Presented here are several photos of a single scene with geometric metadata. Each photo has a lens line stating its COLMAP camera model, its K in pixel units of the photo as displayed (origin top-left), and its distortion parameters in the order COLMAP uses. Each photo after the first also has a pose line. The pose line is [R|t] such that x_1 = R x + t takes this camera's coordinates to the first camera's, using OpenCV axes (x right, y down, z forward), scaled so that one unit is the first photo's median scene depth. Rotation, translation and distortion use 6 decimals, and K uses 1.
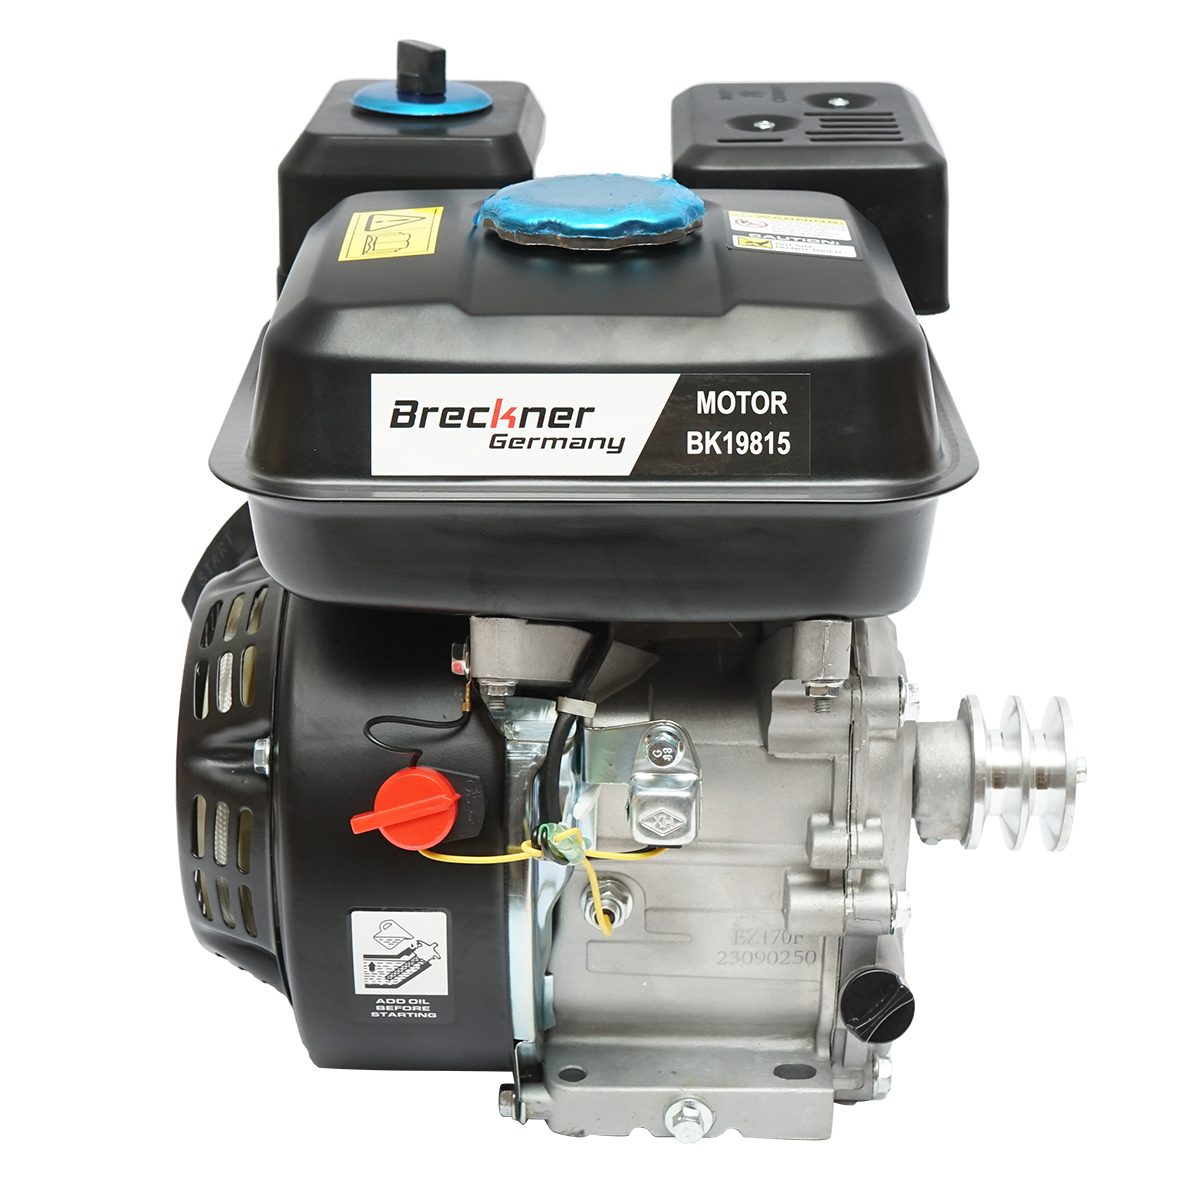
lens RADIAL K [[2081.8, 0, 600.0], [0, 2081.8, 599.7], [0, 0, 1]] dist [-0.019224, 0.000000]
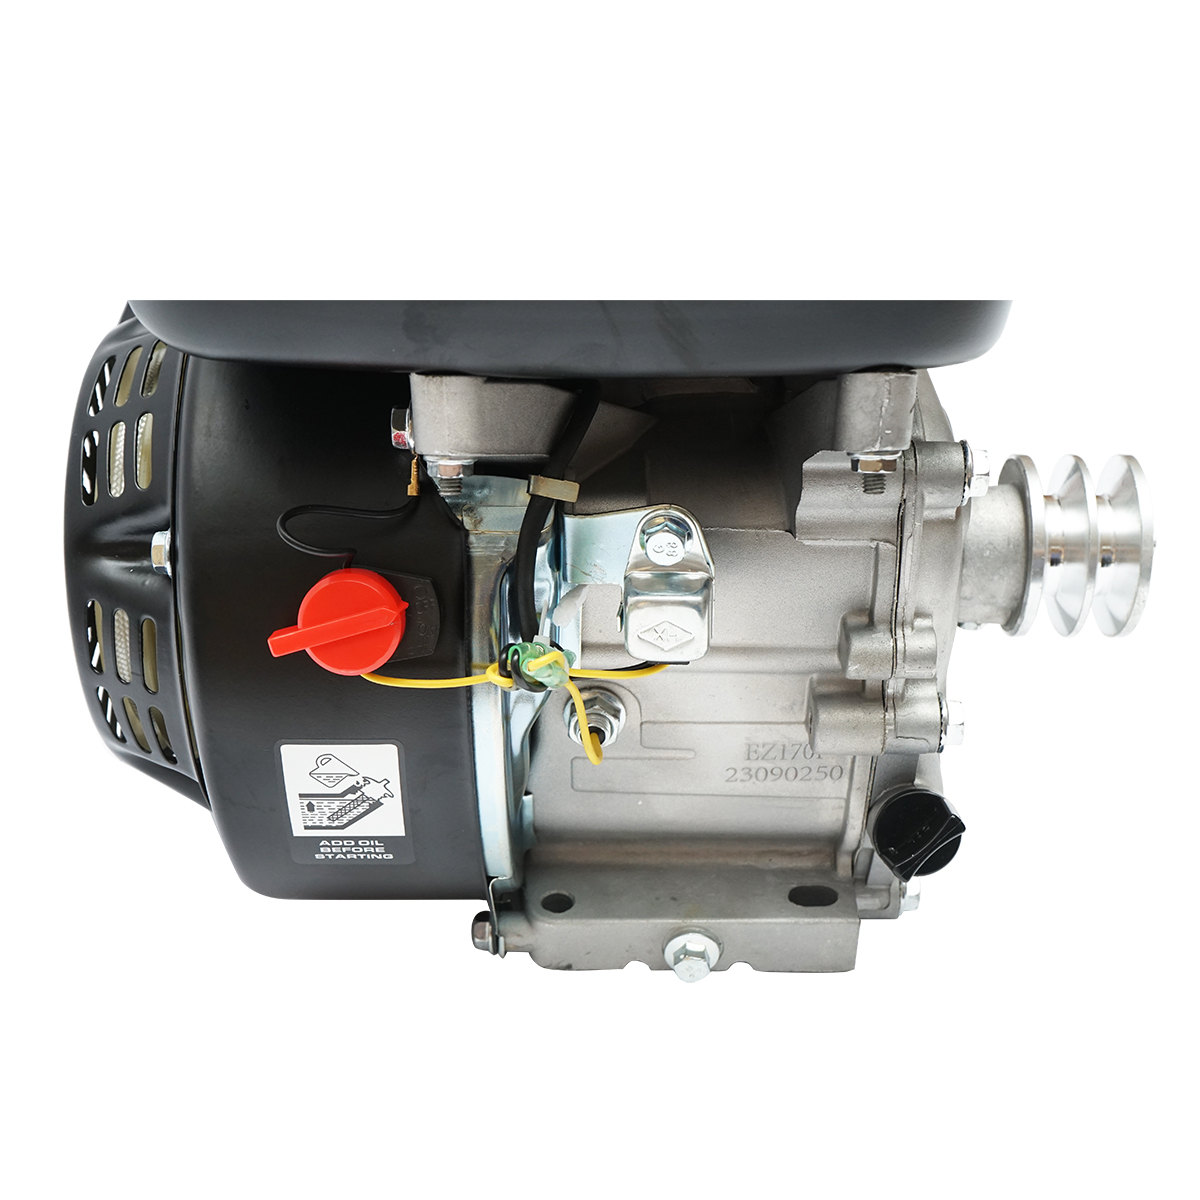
lens RADIAL K [[1437.0, 0, 579.3], [0, 1437.0, 613.9], [0, 0, 1]] dist [-0.017748, 0.000000]
pose [[0.999875, -0.015702, 0.001931, -0.003423], [0.015056, 0.981942, 0.188581, -0.003467], [-0.004857, -0.188529, 0.982056, 0.447842]]
